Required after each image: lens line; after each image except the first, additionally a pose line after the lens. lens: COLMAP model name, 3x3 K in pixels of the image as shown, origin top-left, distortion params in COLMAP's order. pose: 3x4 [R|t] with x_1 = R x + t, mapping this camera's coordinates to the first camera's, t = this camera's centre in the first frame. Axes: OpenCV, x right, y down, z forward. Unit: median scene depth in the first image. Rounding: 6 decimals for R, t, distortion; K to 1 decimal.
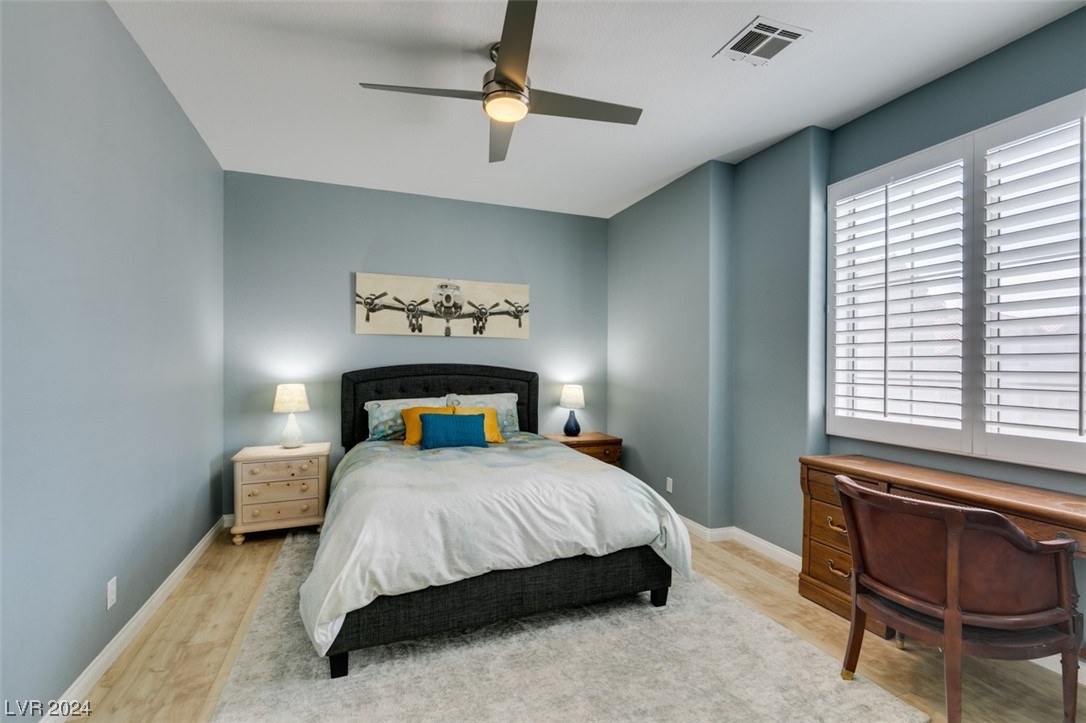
lens RADIAL K [[487.4, 0, 540.9], [0, 487.4, 359.0], [0, 0, 1]] dist [0.005758, -0.003136]
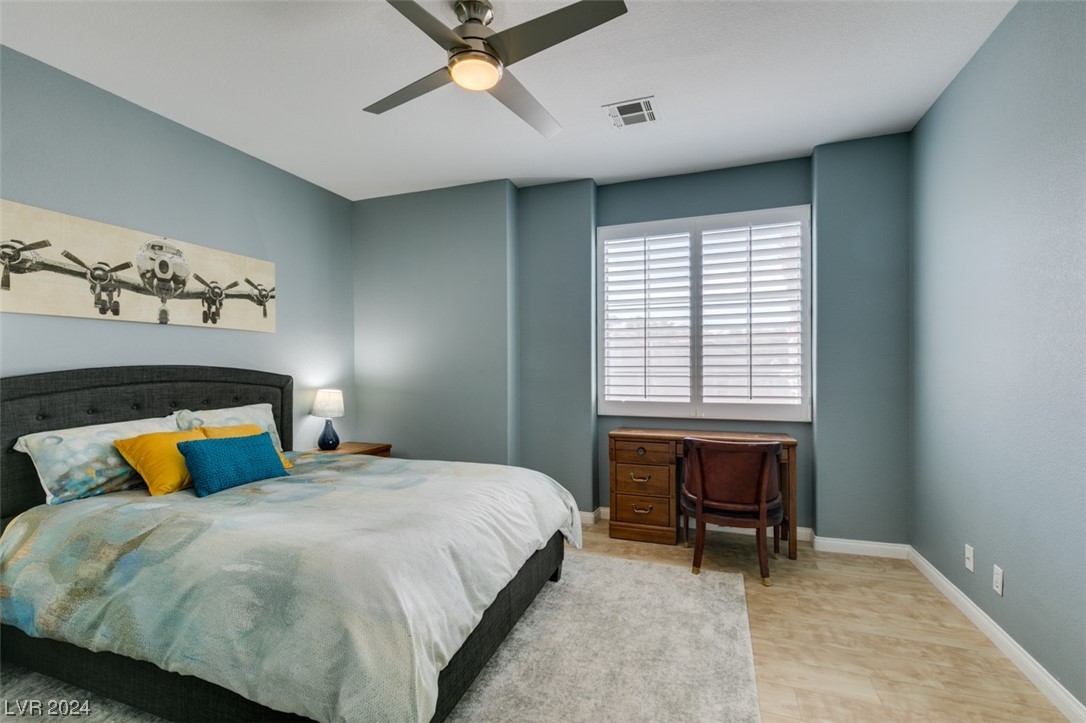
lens RADIAL K [[487.4, 0, 543.1], [0, 487.4, 364.1], [0, 0, 1]] dist [0.005758, -0.003136]
pose [[0.649066, -0.007204, 0.760698, -0.380772], [0.001452, 0.999965, 0.008231, 0.003313], [-0.760731, -0.004238, 0.649054, 0.189445]]
